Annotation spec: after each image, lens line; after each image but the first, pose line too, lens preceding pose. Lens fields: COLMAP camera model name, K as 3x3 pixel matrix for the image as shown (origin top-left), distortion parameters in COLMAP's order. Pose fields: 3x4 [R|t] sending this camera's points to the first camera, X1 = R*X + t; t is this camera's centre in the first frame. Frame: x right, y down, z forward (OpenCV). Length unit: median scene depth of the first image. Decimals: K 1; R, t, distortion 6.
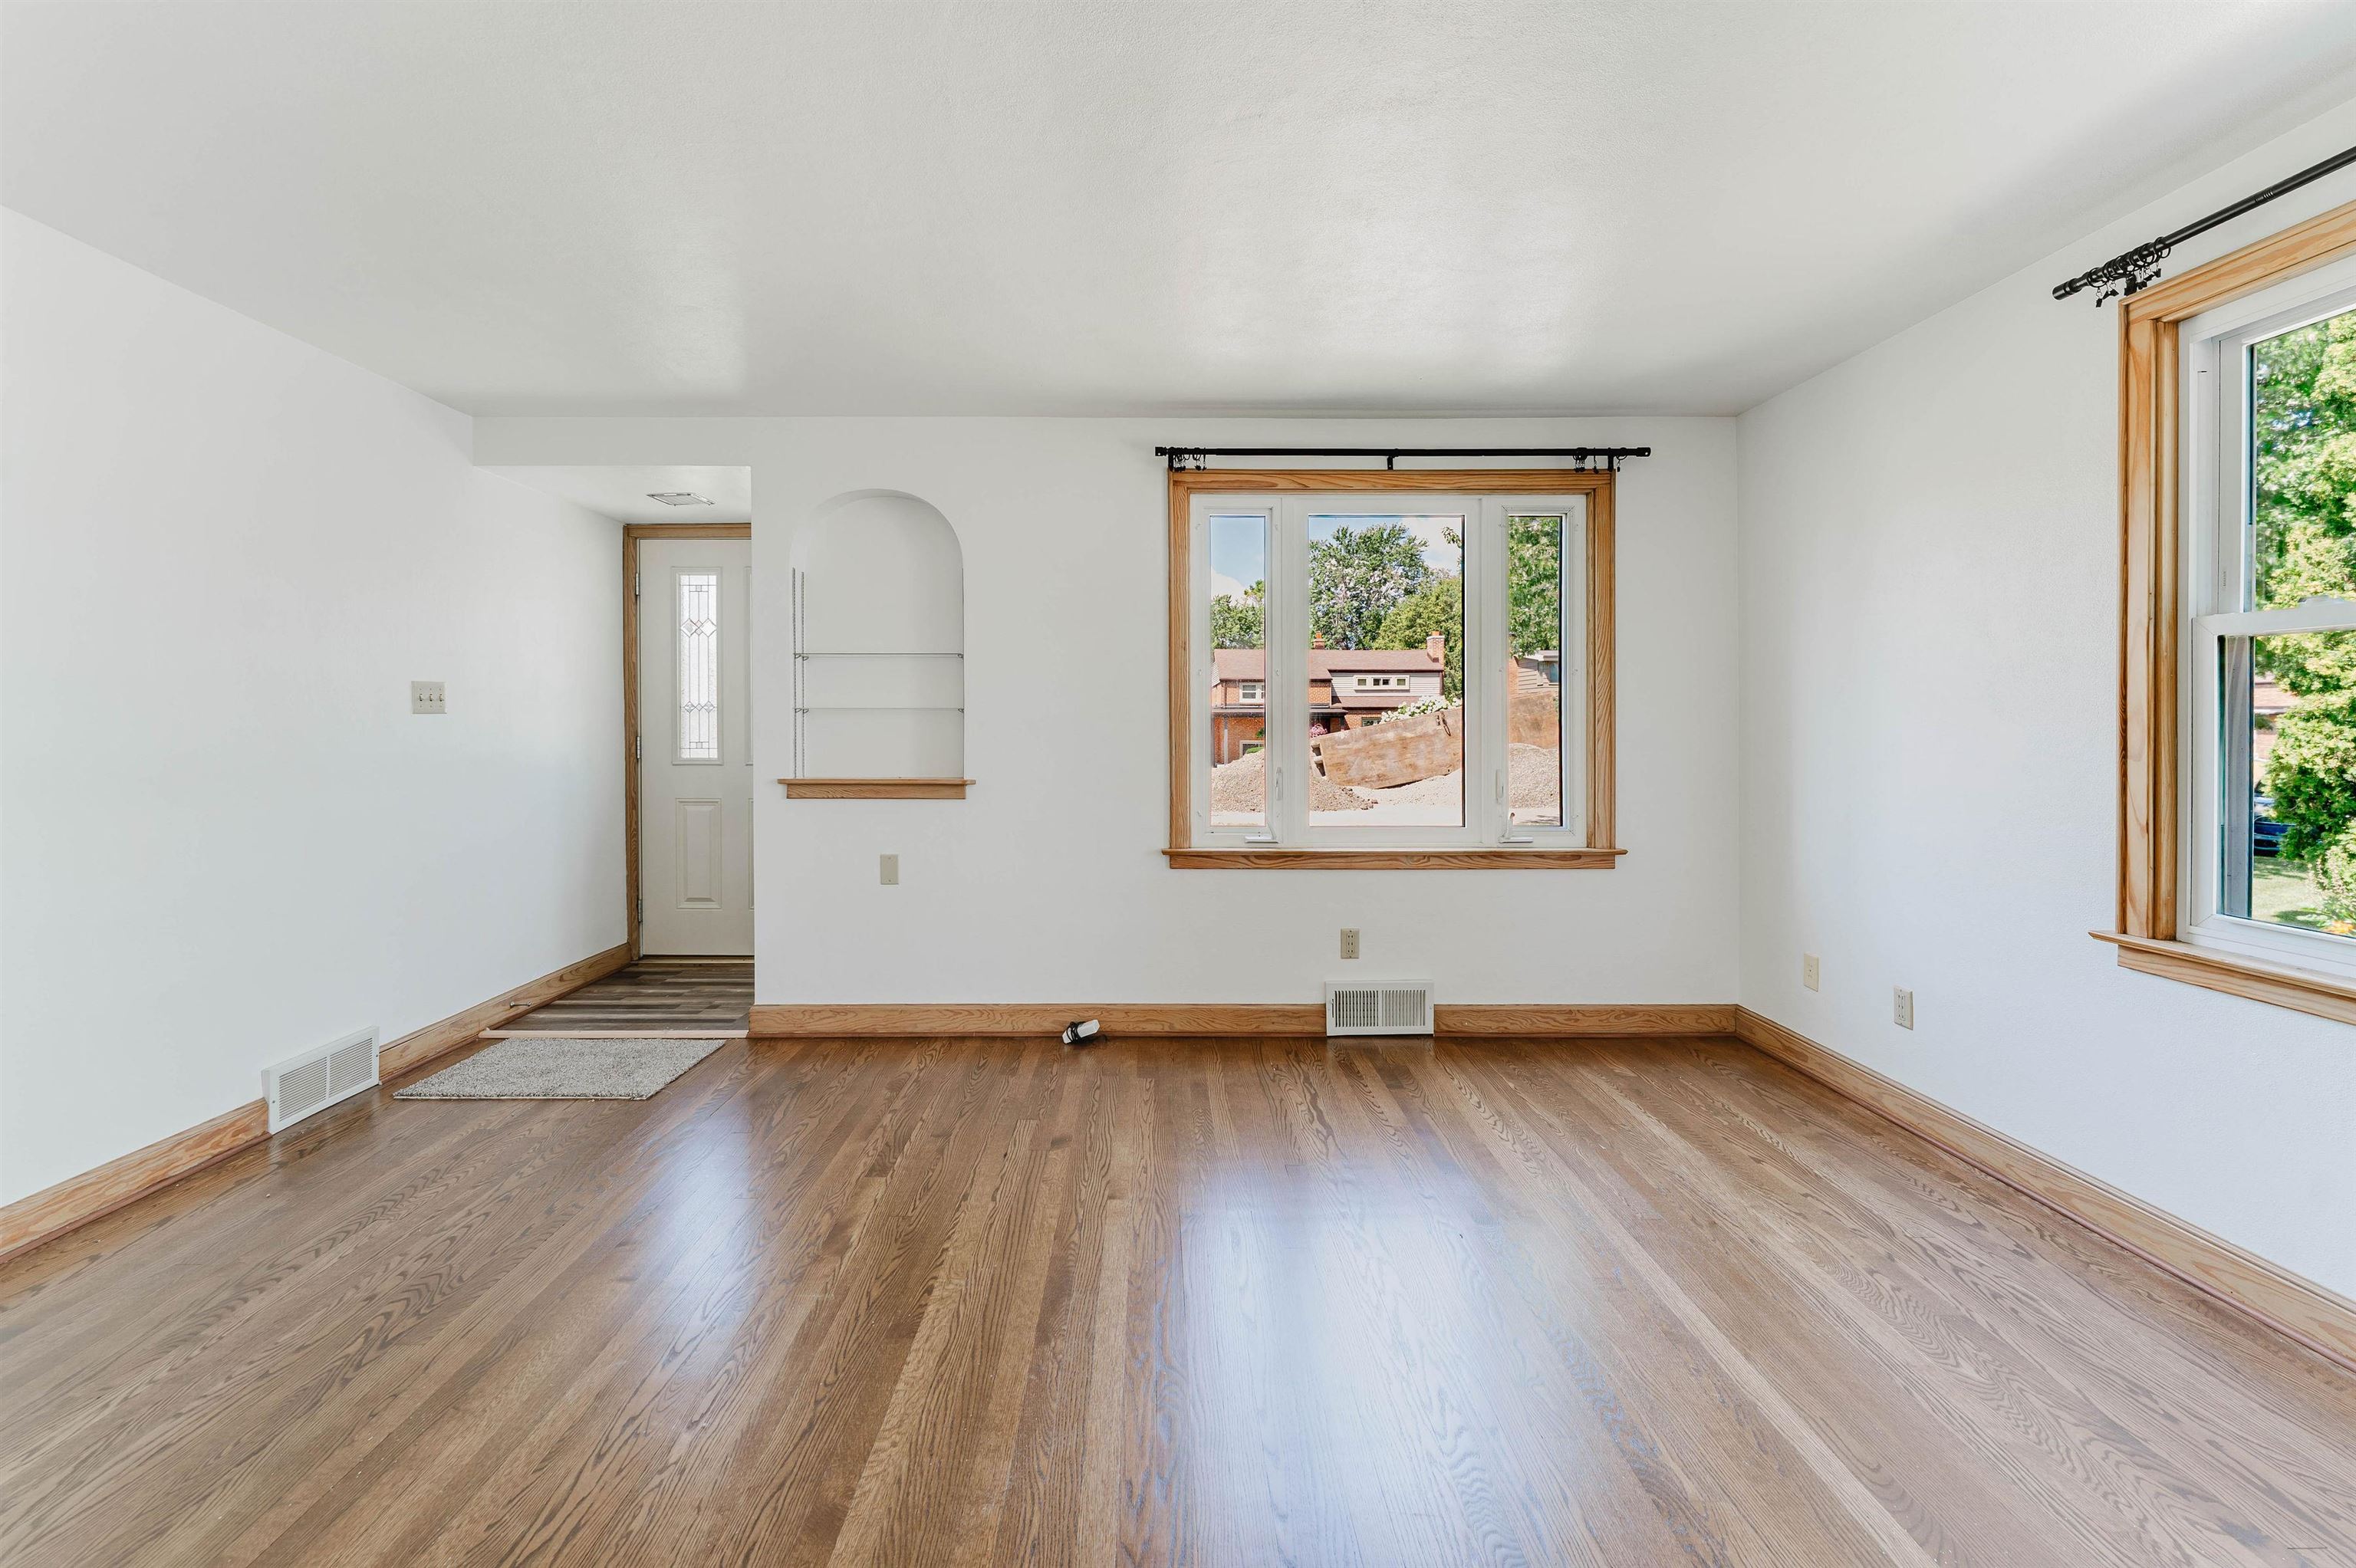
lens RADIAL K [[986.2, 0, 1163.8], [0, 986.2, 726.1], [0, 0, 1]] dist [0.002667, -0.002939]
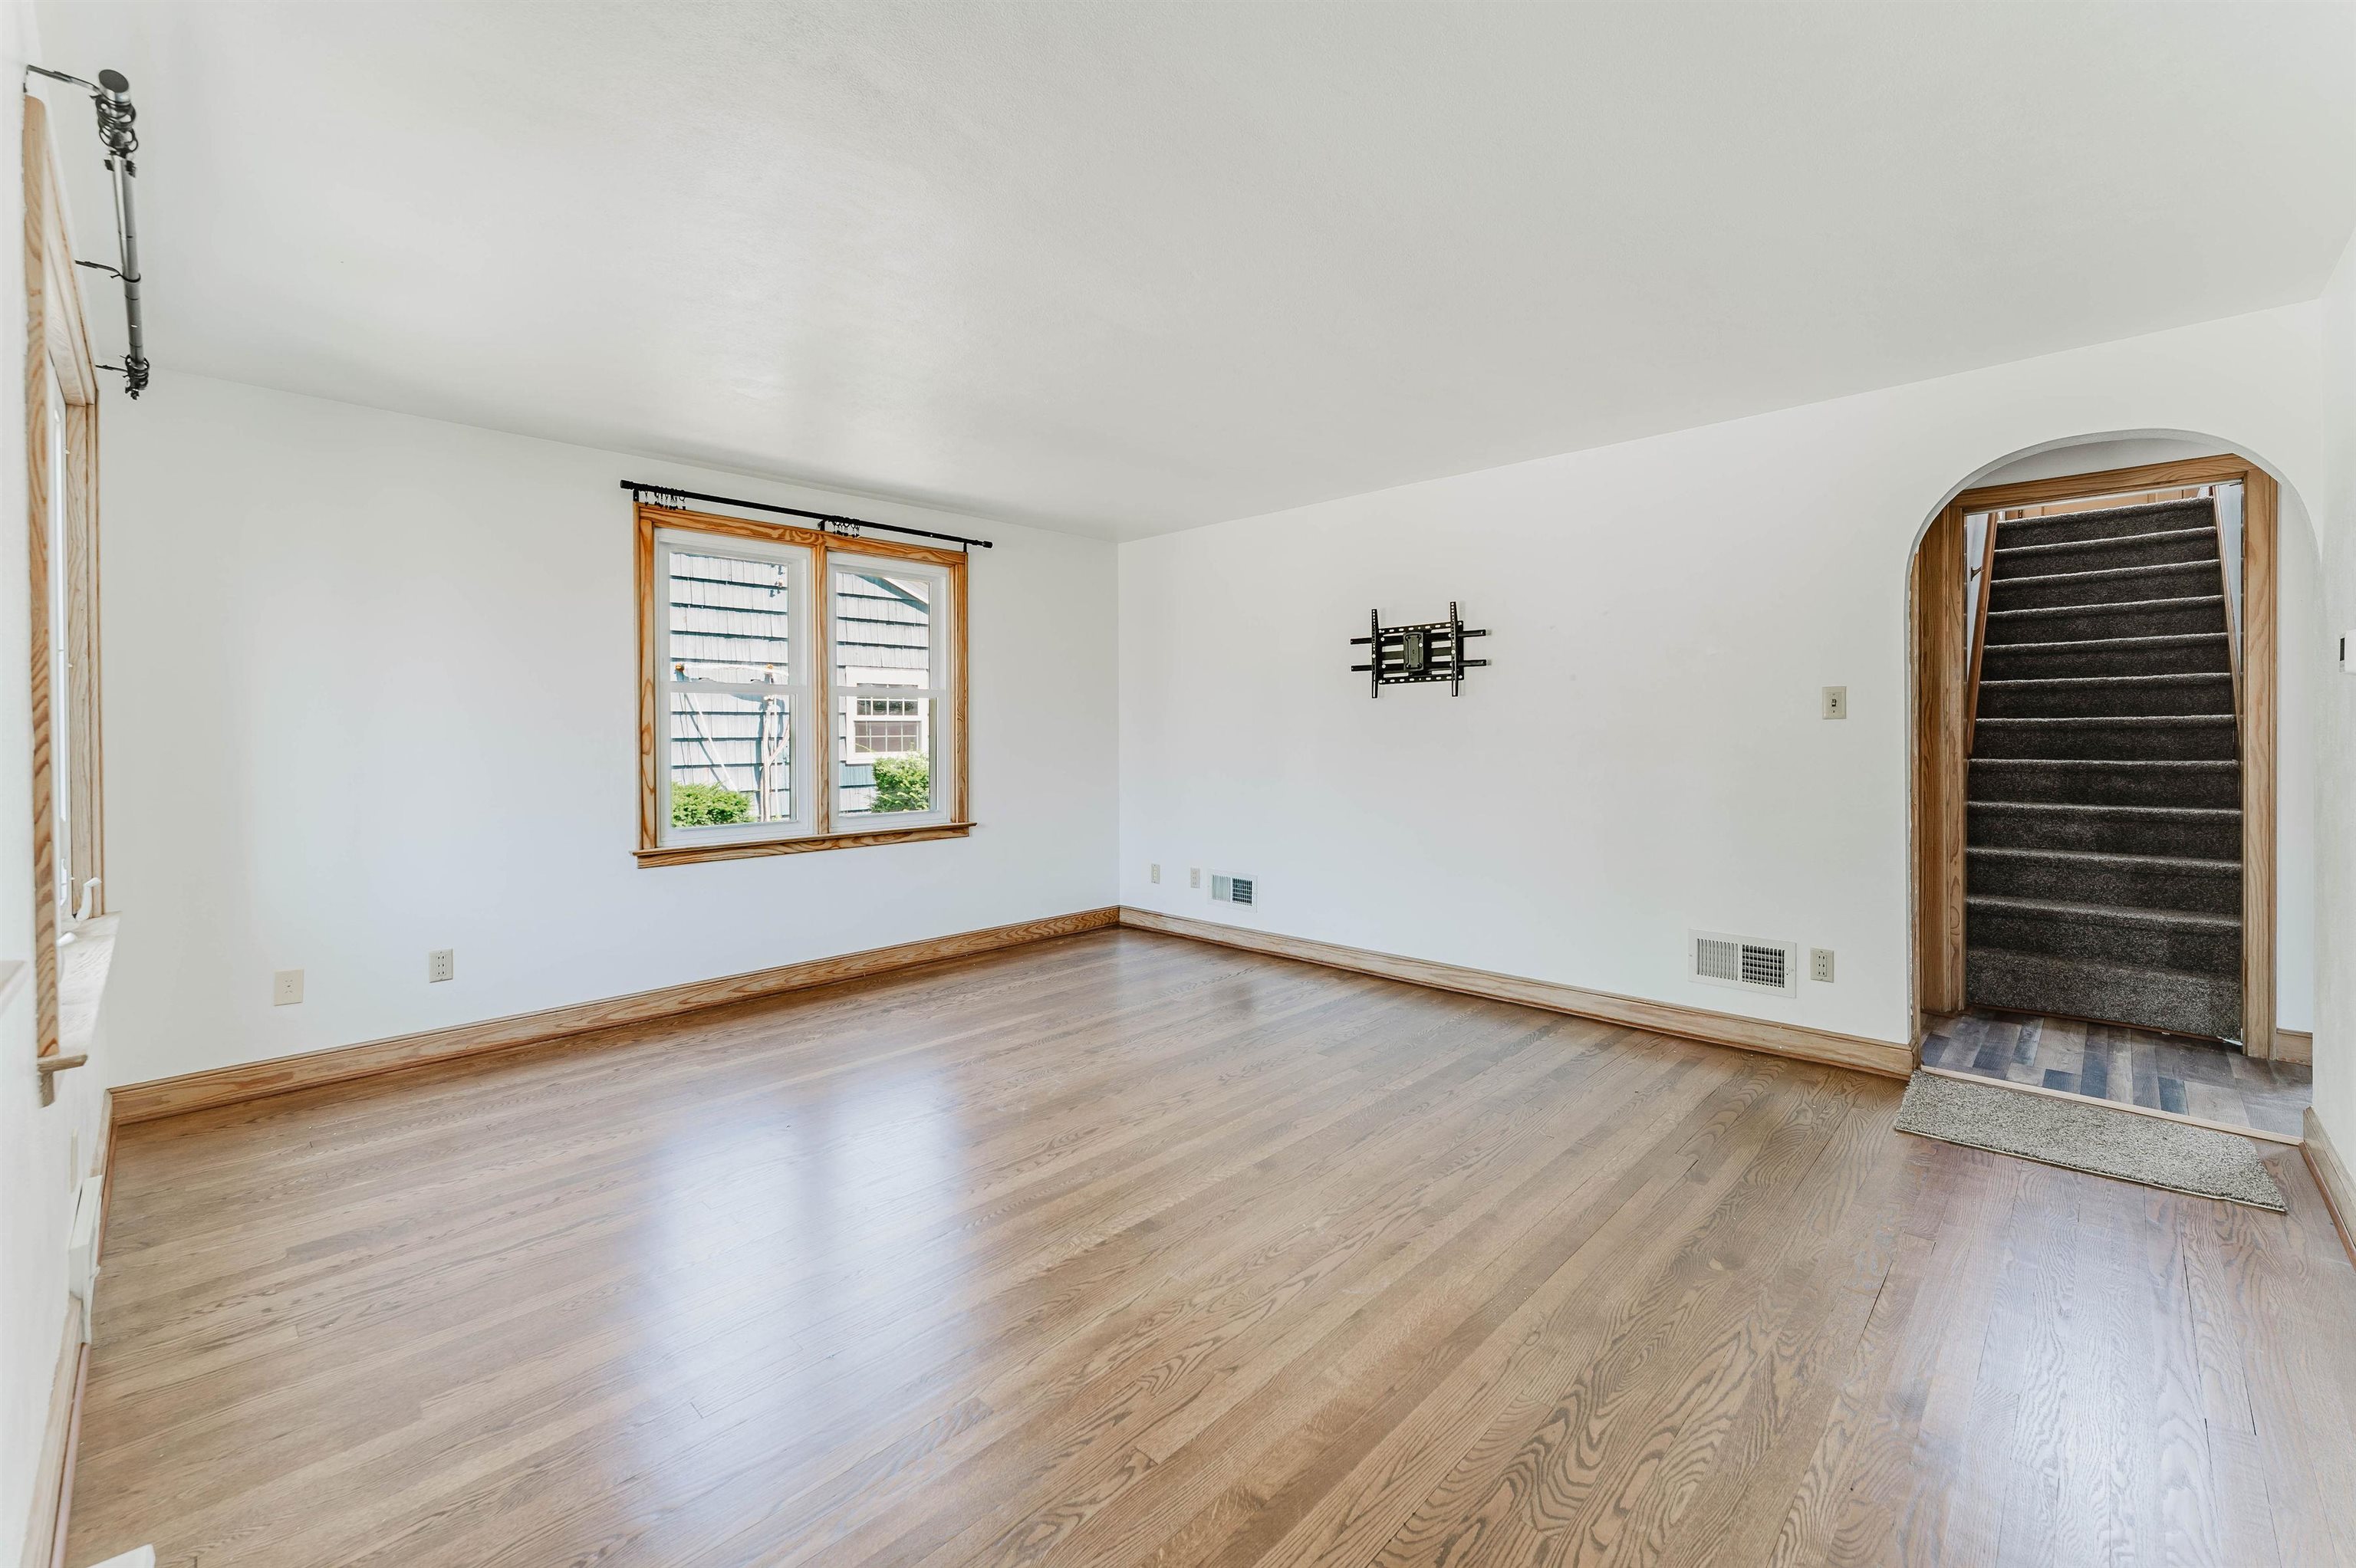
lens RADIAL K [[986.2, 0, 1158.5], [0, 986.2, 737.3], [0, 0, 1]] dist [0.002667, -0.002939]
pose [[-0.713277, -0.001179, 0.700881, -1.041933], [0.007169, 0.999934, 0.008978, -0.007941], [-0.700846, 0.011428, -0.713221, 1.709491]]
